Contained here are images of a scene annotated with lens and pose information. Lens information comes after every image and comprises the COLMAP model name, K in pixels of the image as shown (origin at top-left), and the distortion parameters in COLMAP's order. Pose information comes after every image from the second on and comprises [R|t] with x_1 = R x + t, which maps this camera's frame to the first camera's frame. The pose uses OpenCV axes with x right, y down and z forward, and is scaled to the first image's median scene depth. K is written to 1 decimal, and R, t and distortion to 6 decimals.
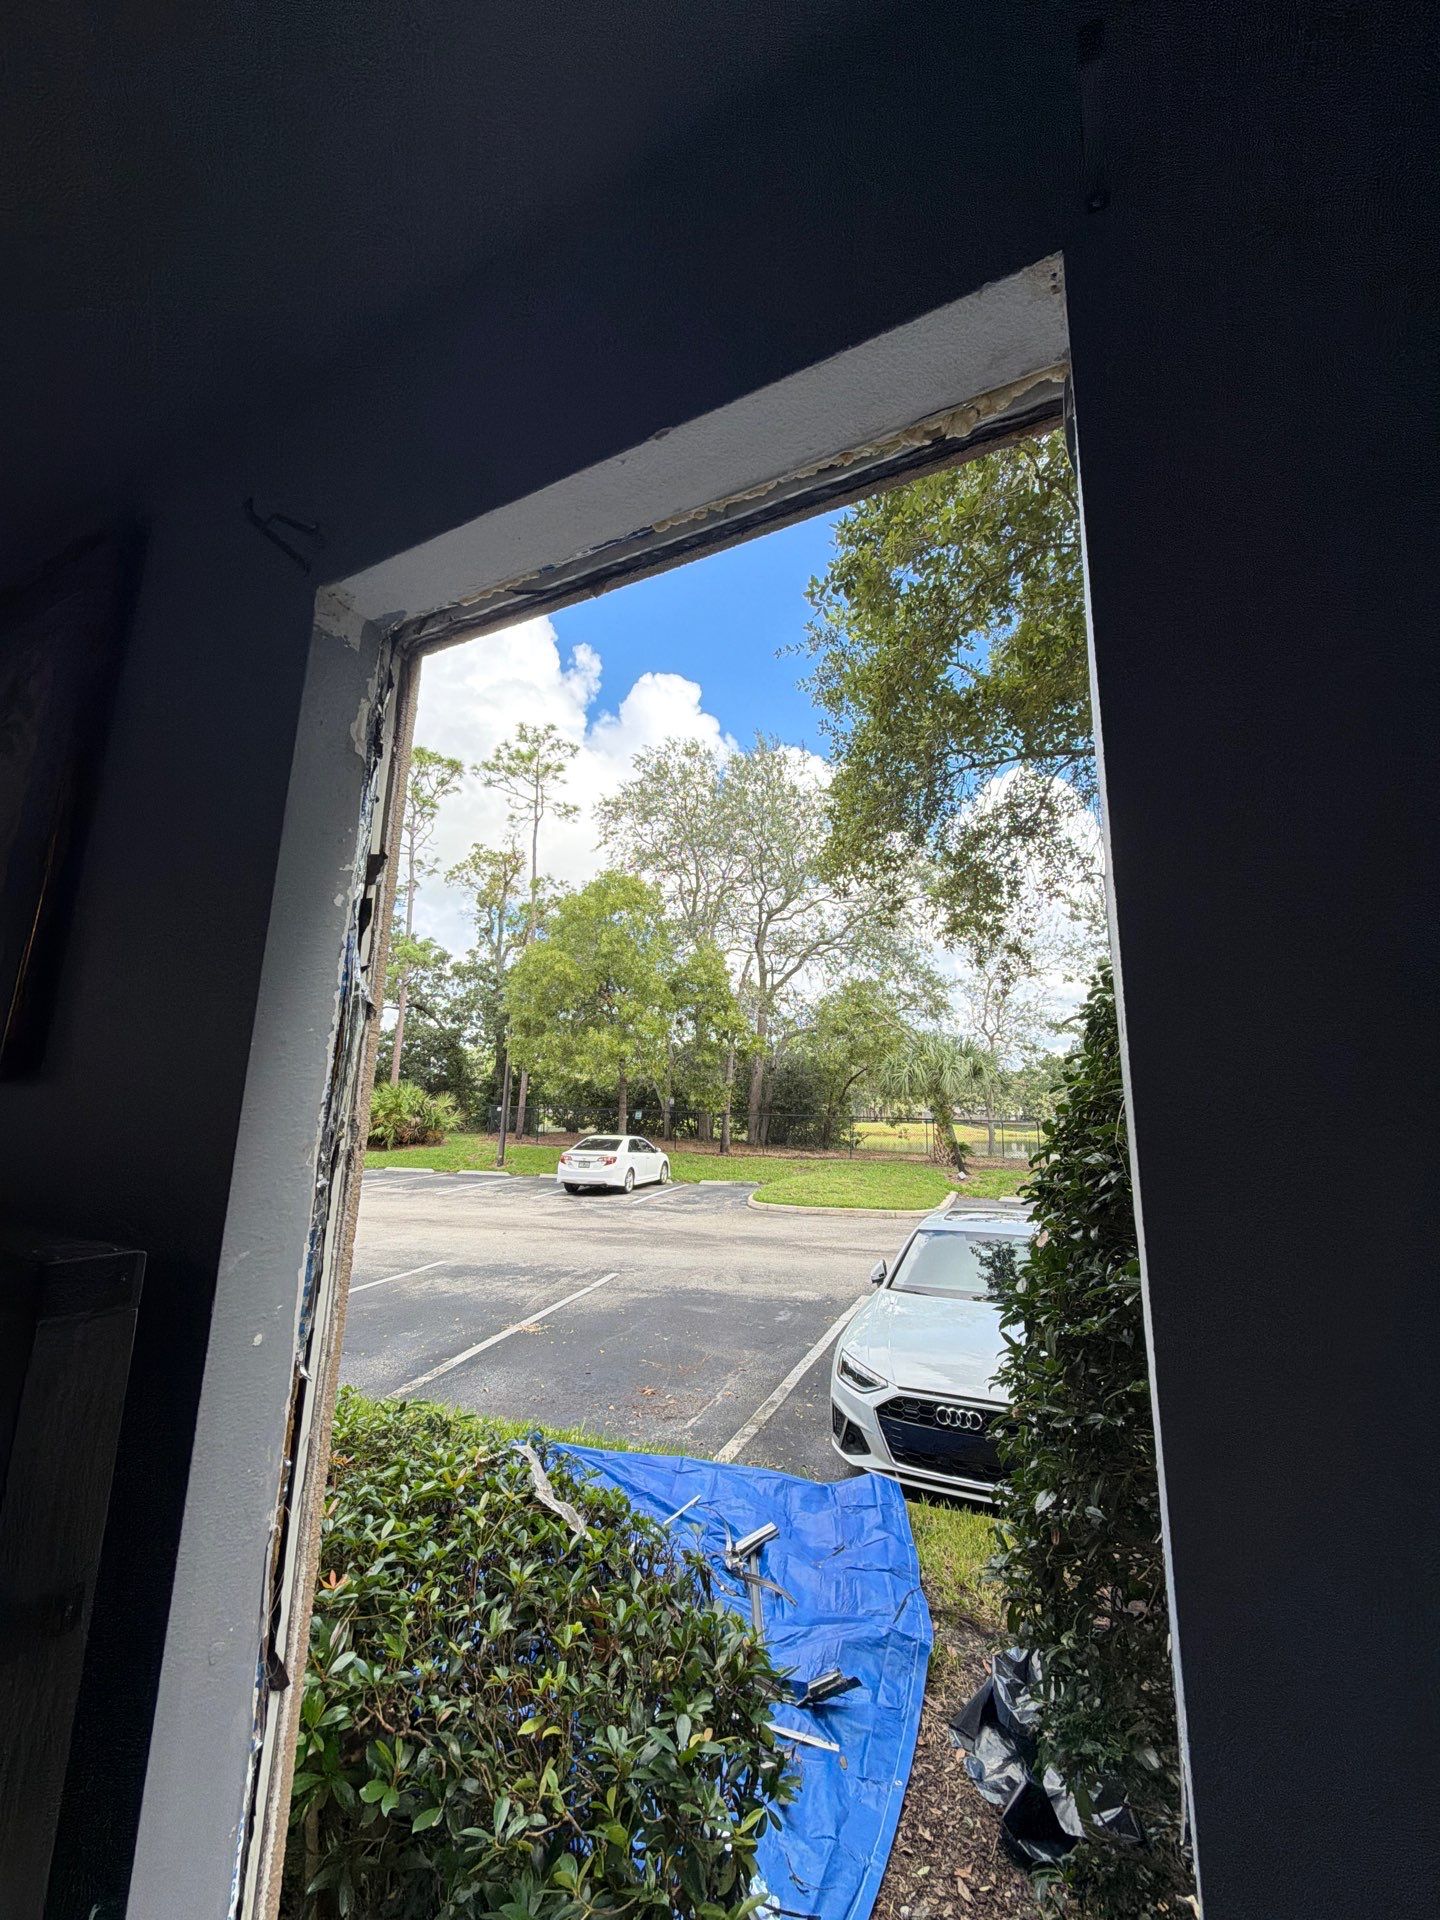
lens RADIAL K [[759.7, 0, 722.0], [0, 759.7, 958.8], [0, 0, 1]] dist [-0.002346, 0.000236]
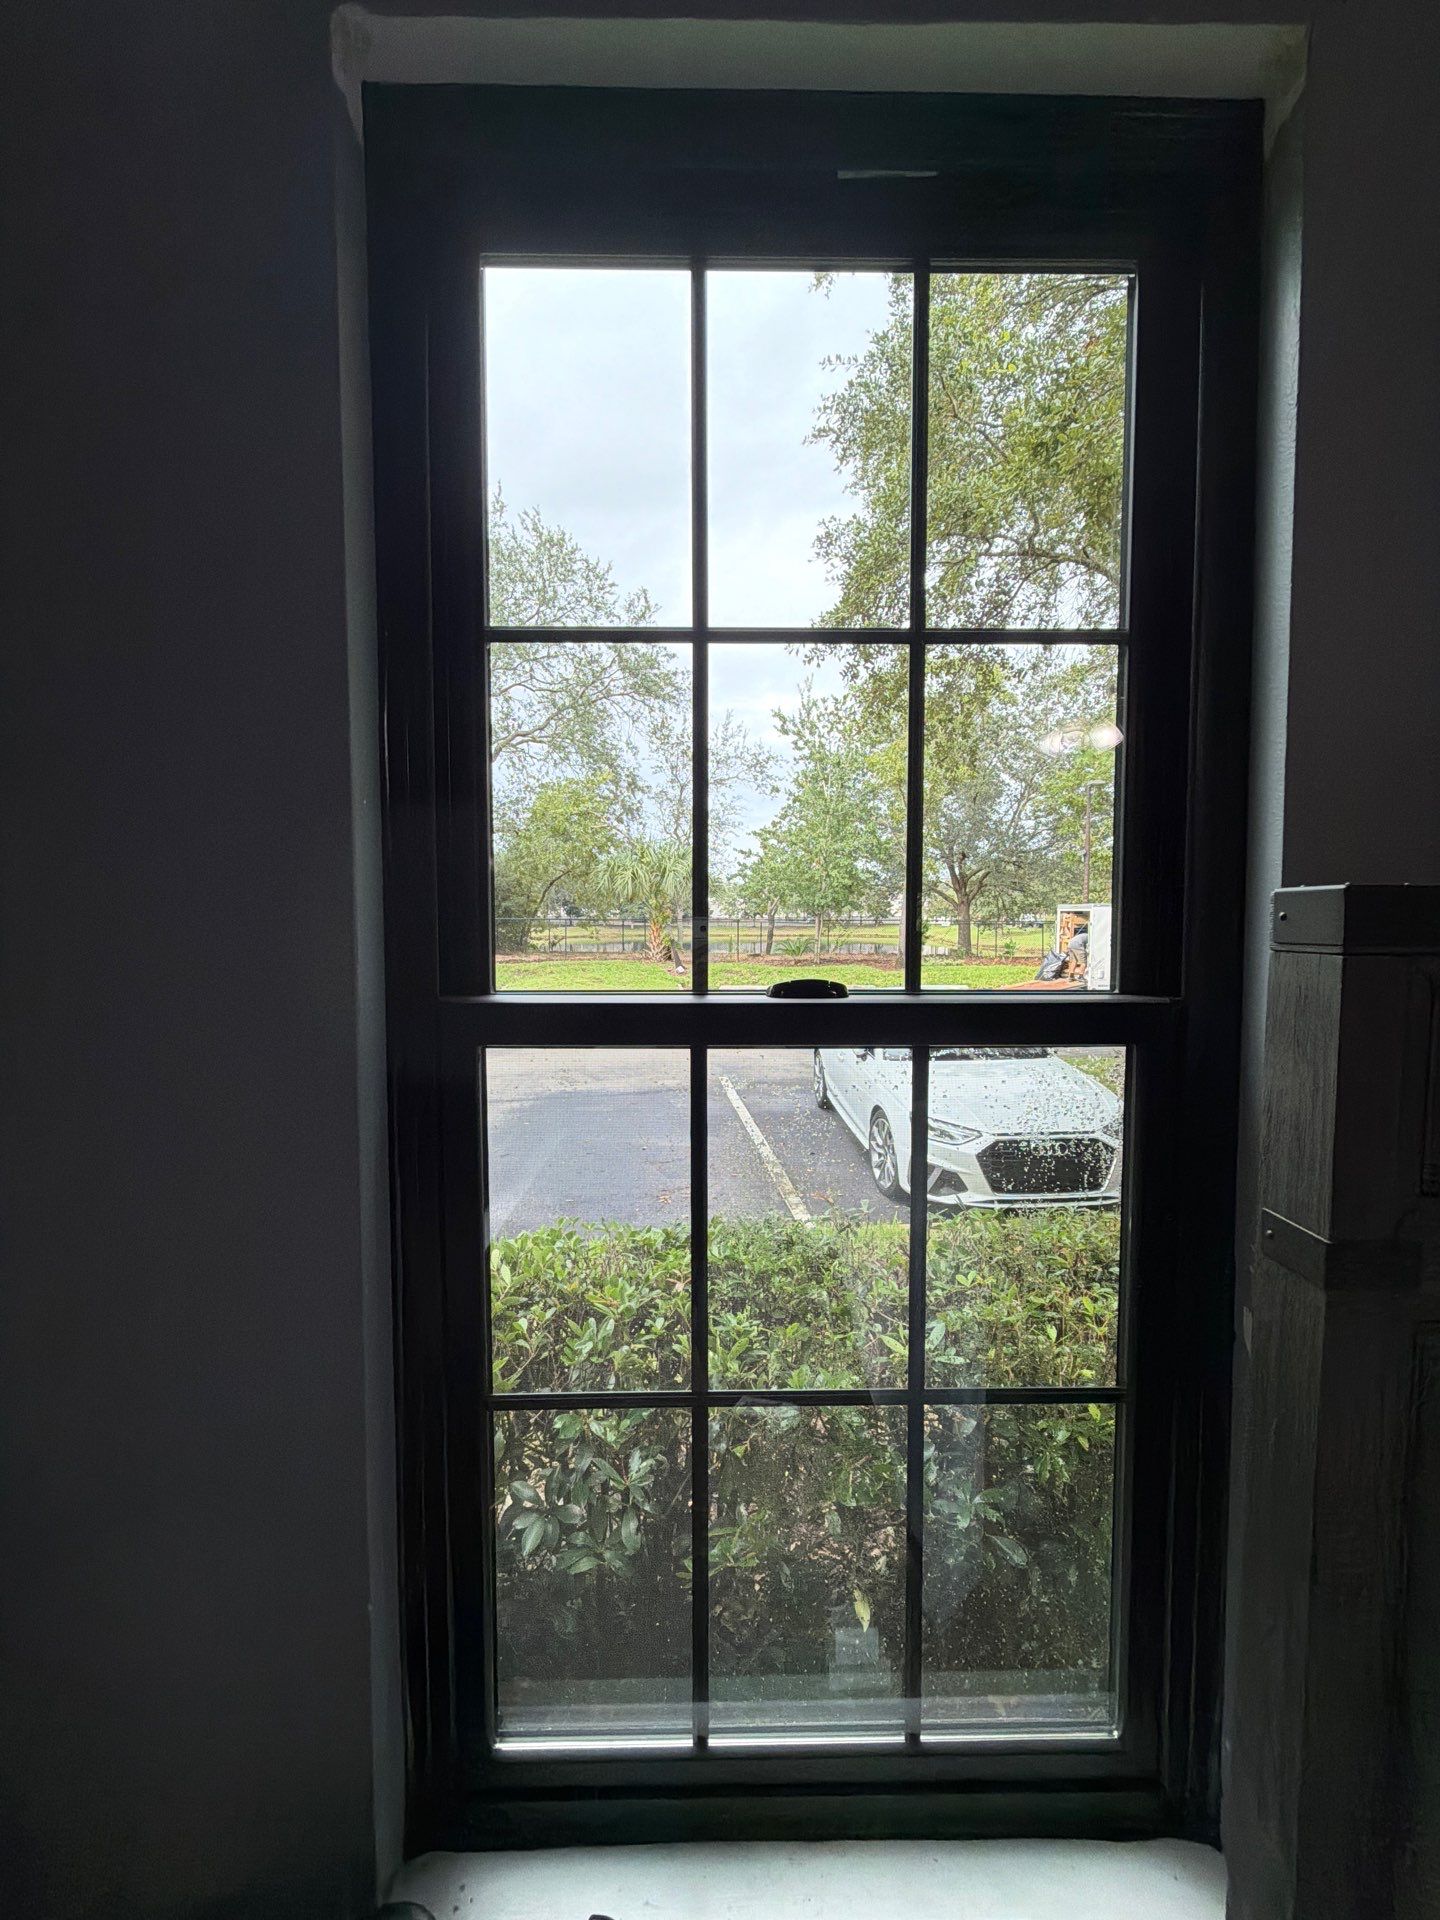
lens RADIAL K [[759.7, 0, 724.3], [0, 759.7, 963.3], [0, 0, 1]] dist [-0.002346, 0.000236]
pose [[0.885552, -0.047675, 0.462087, -0.384544], [-0.073061, 0.968046, 0.239894, 0.037882], [-0.458758, -0.246199, 0.853772, 0.156924]]
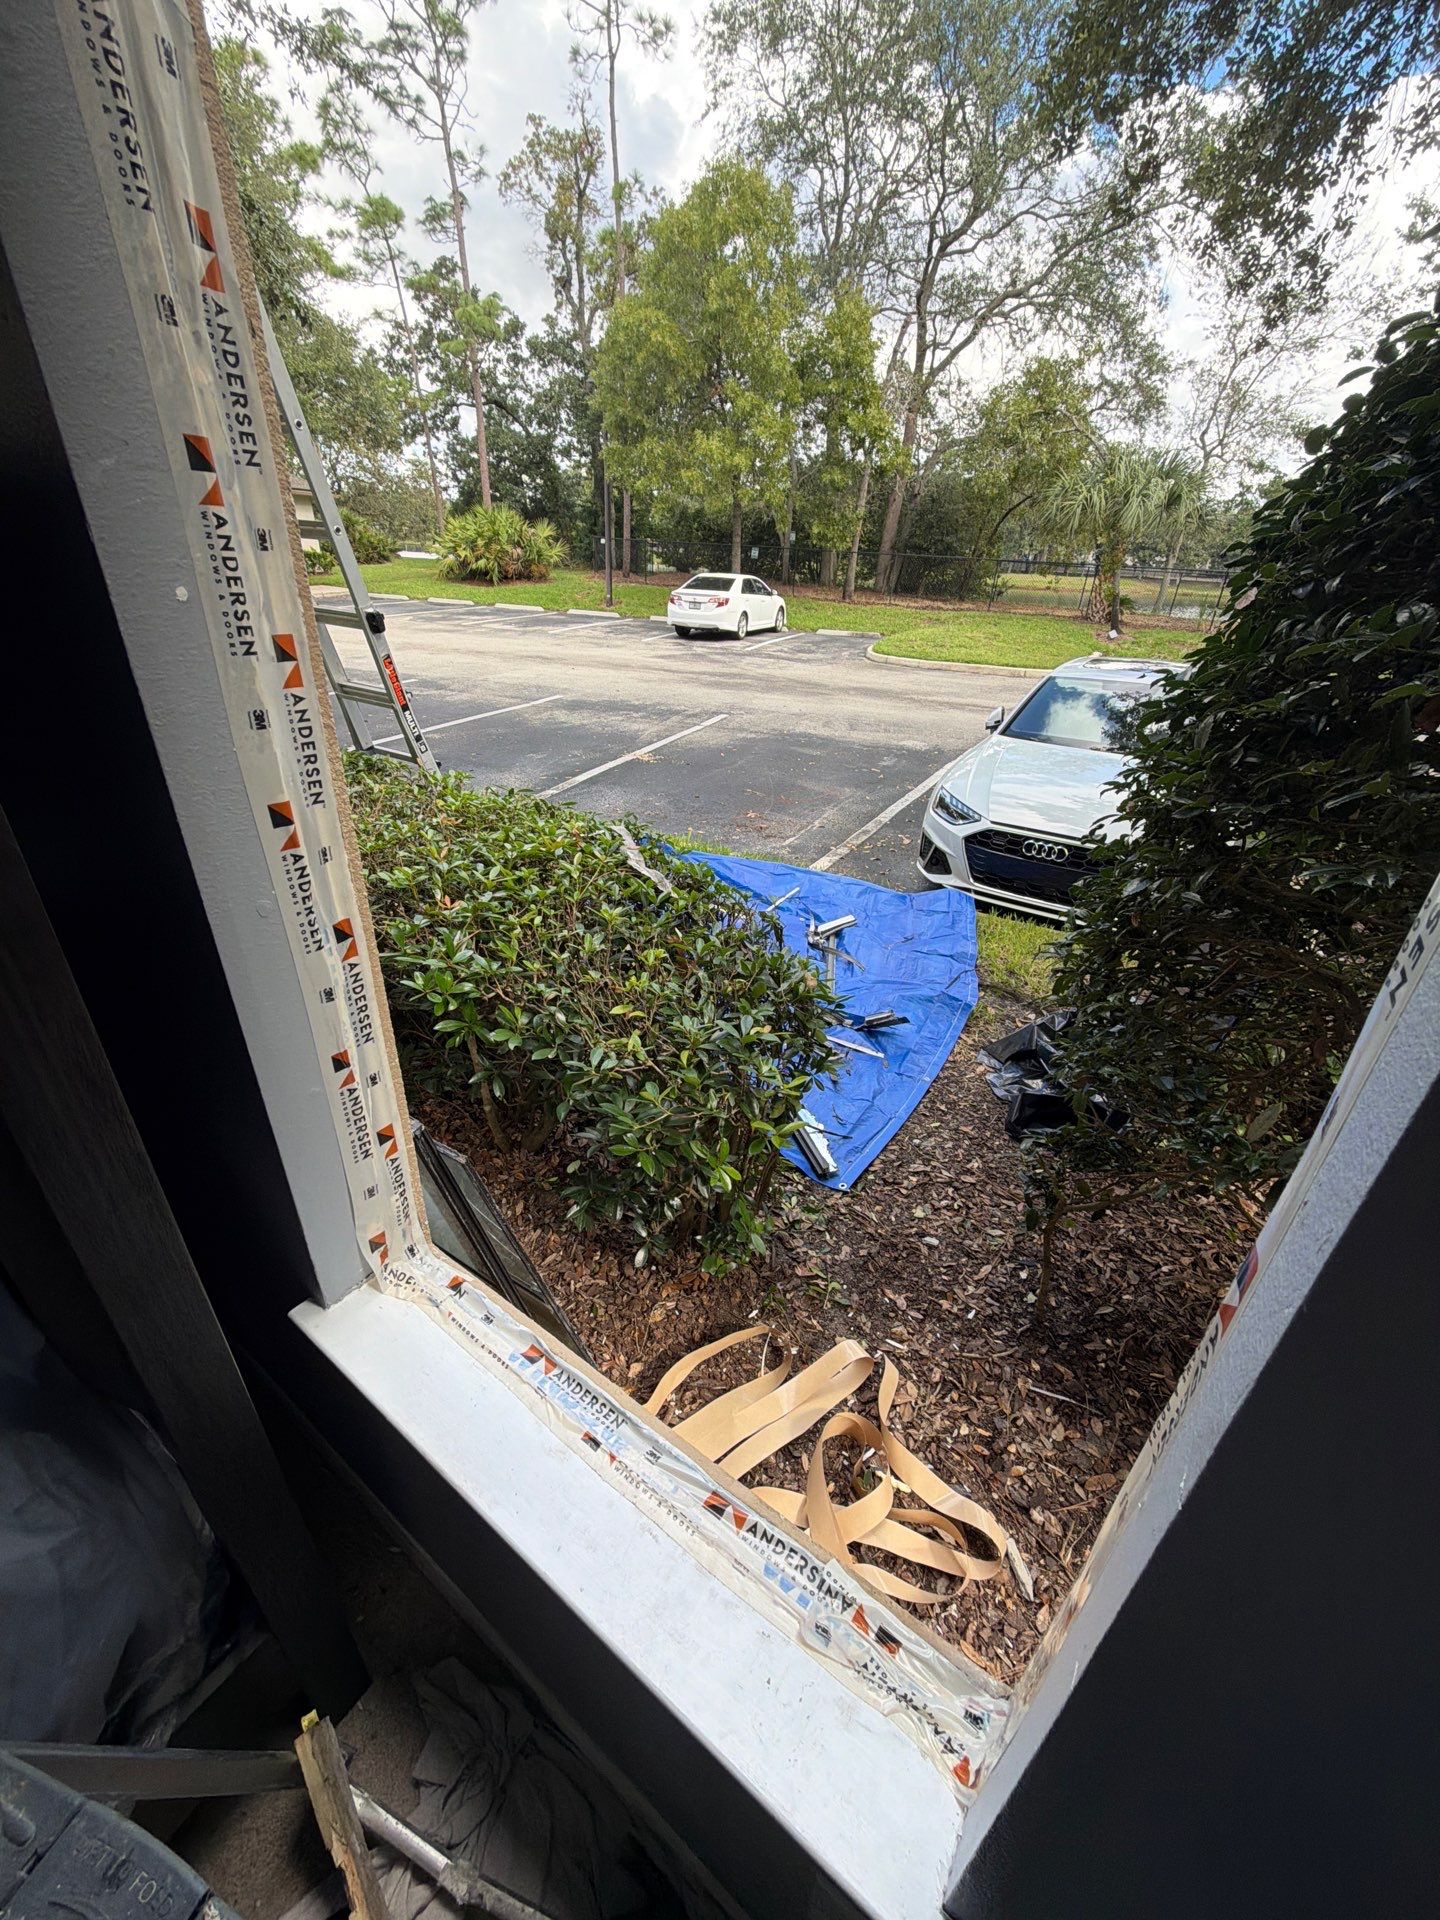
lens RADIAL K [[759.7, 0, 721.5], [0, 759.7, 961.6], [0, 0, 1]] dist [-0.002346, 0.000236]
pose [[0.988830, 0.089251, -0.119370, 0.007238], [0.007189, 0.771401, 0.636309, 0.032958], [0.148874, -0.630060, 0.762143, 0.026977]]
